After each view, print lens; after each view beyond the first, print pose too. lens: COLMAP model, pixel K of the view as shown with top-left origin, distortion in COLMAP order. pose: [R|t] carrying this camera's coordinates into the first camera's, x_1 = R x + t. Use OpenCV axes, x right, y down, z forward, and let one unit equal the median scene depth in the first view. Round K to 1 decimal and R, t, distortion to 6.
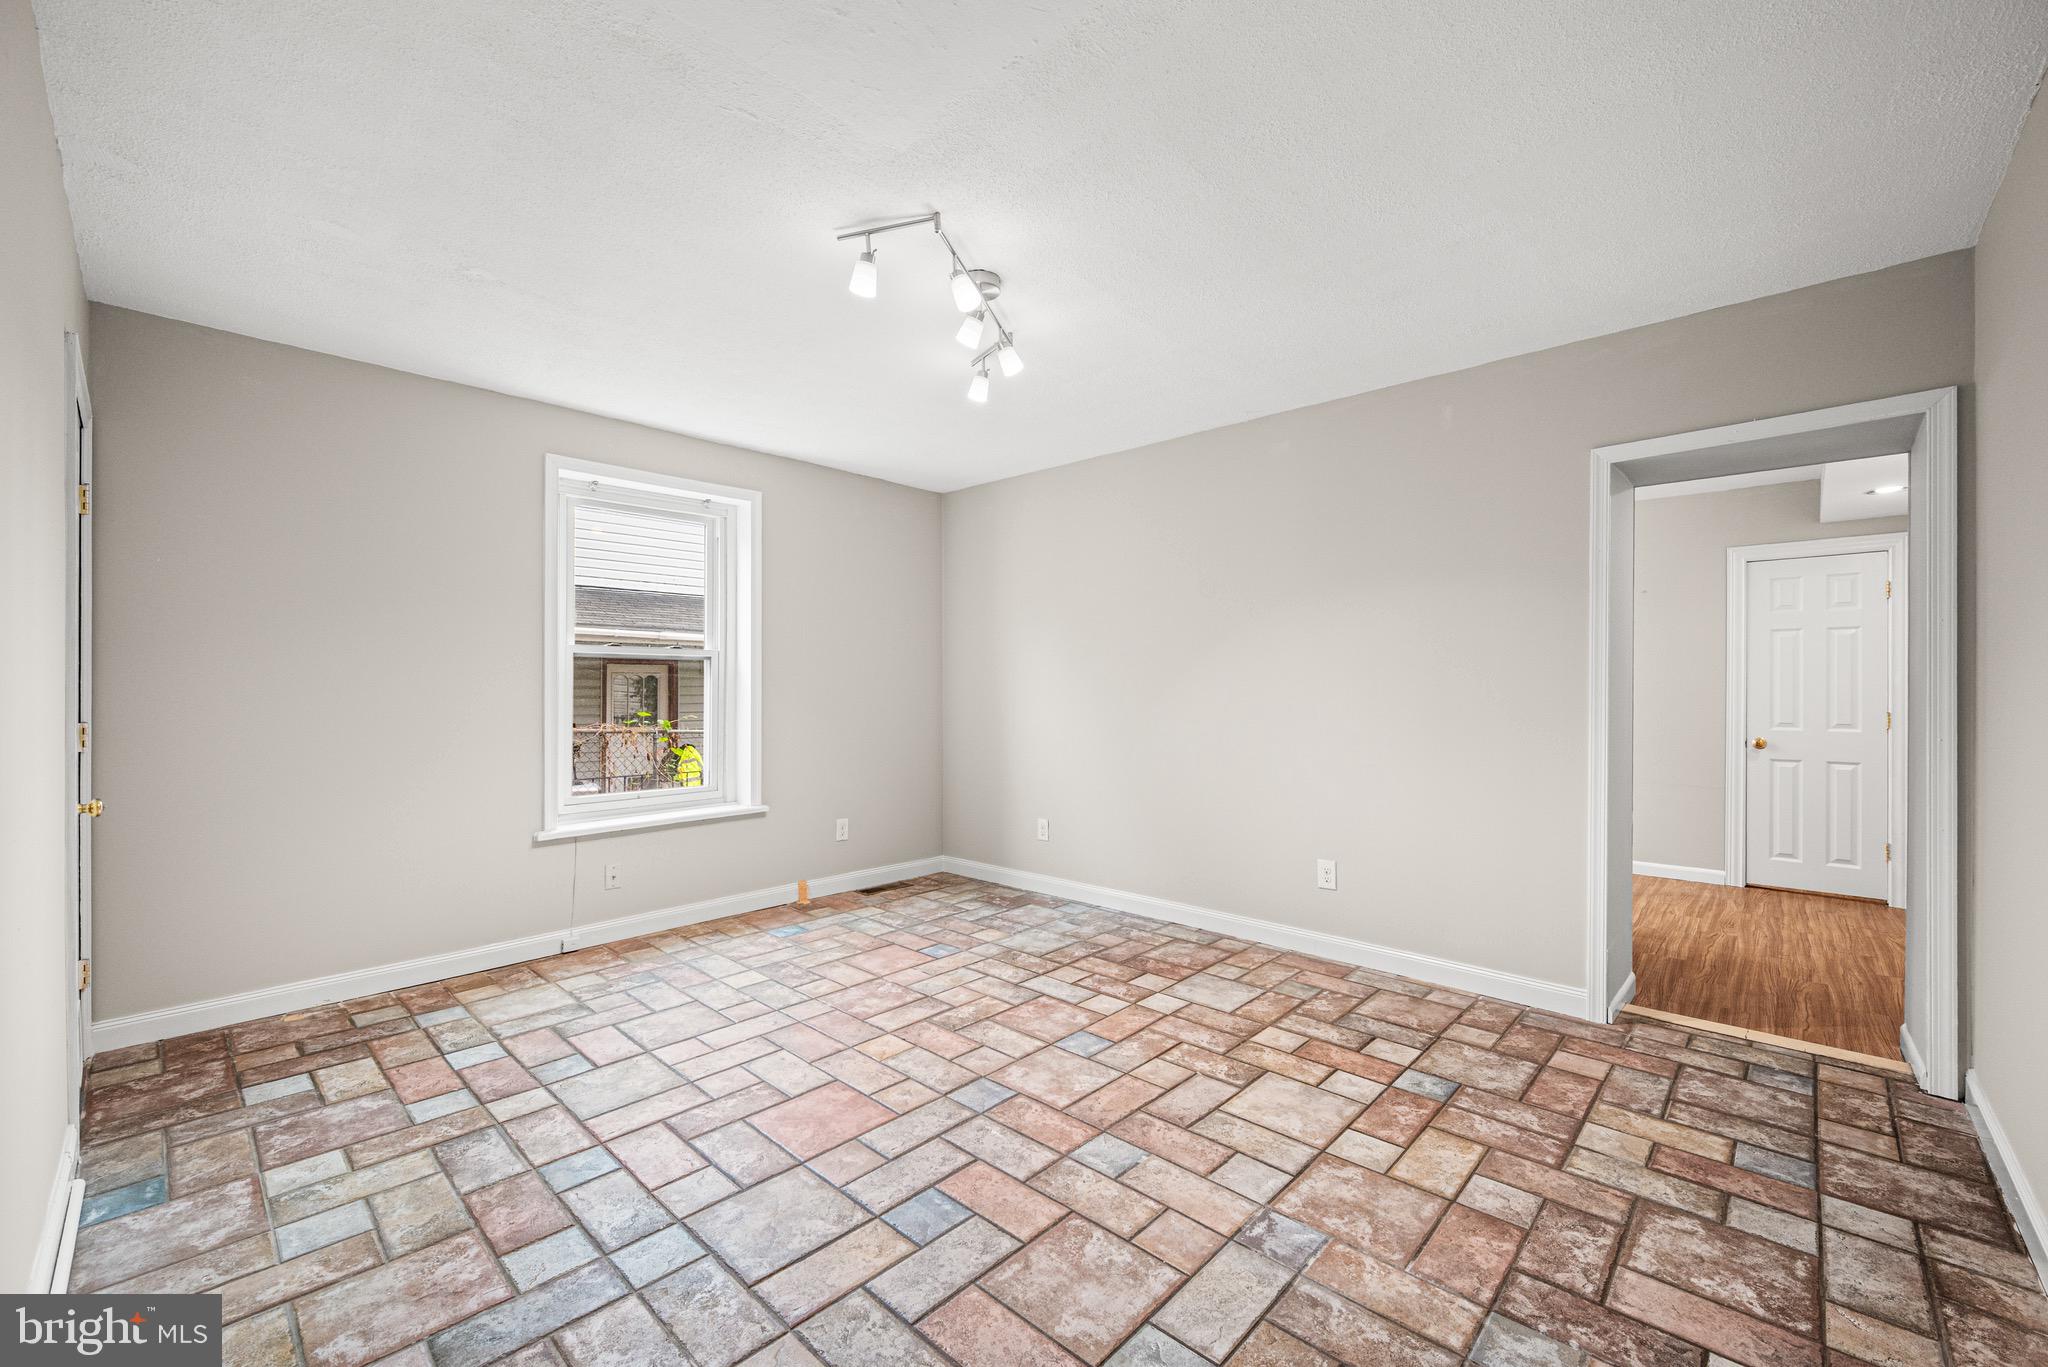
lens RADIAL K [[818.3, 0, 1024.0], [0, 818.3, 683.5], [0, 0, 1]] dist [-0.000215, 0.000342]
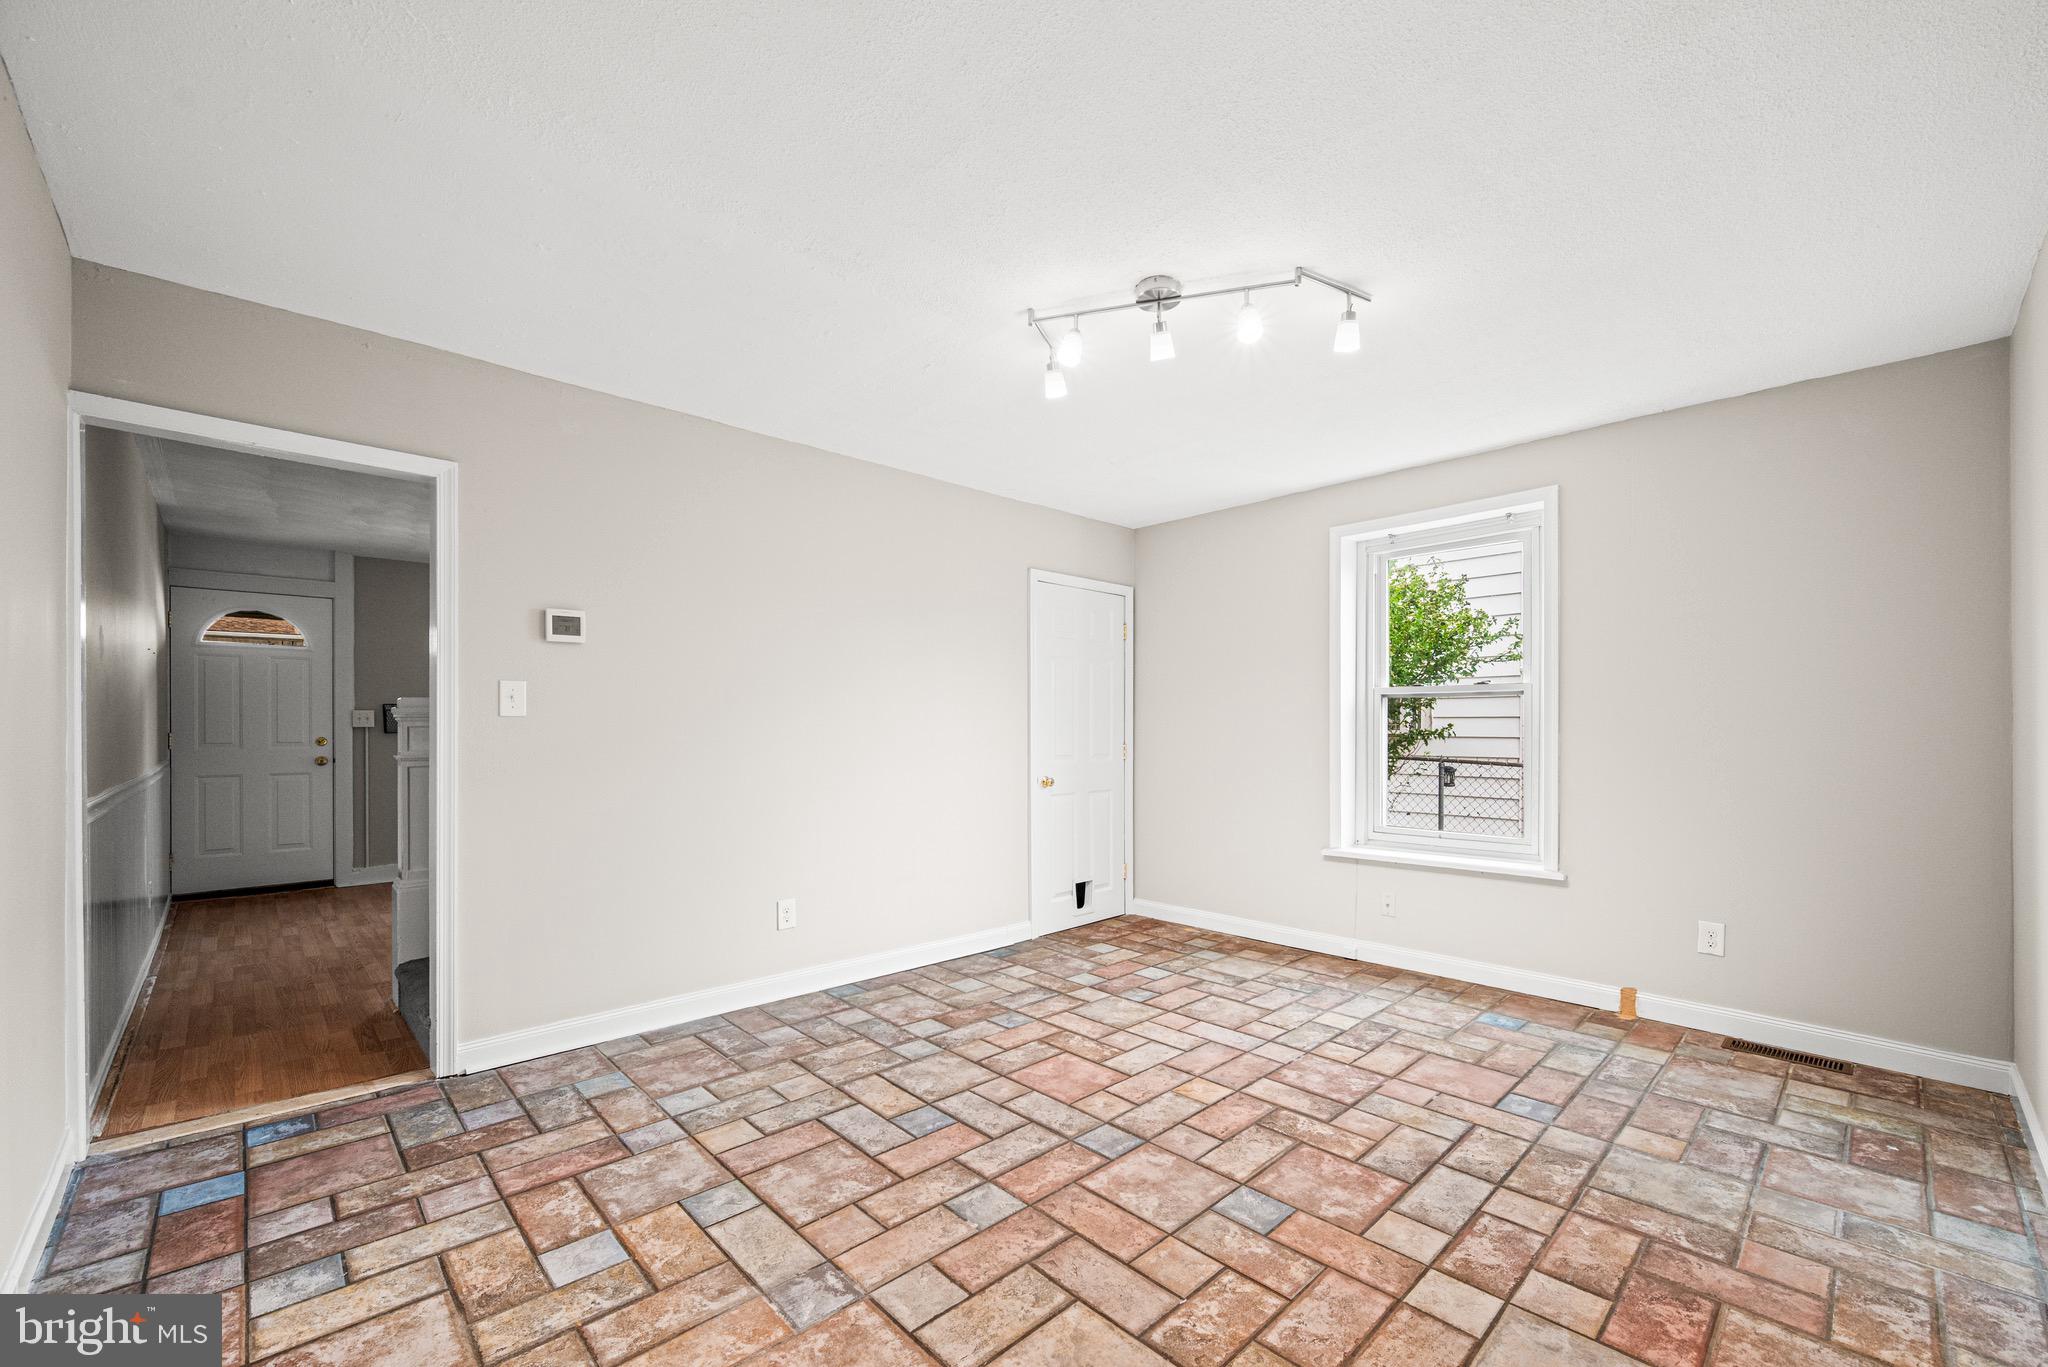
lens RADIAL K [[815.3, 0, 1035.3], [0, 815.3, 728.6], [0, 0, 1]] dist [0.000492, 0.000321]
pose [[-0.040462, -0.001008, -0.999181, 0.739679], [0.006840, 0.999976, -0.001286, 0.008368], [0.999158, -0.006886, -0.040454, 0.762487]]
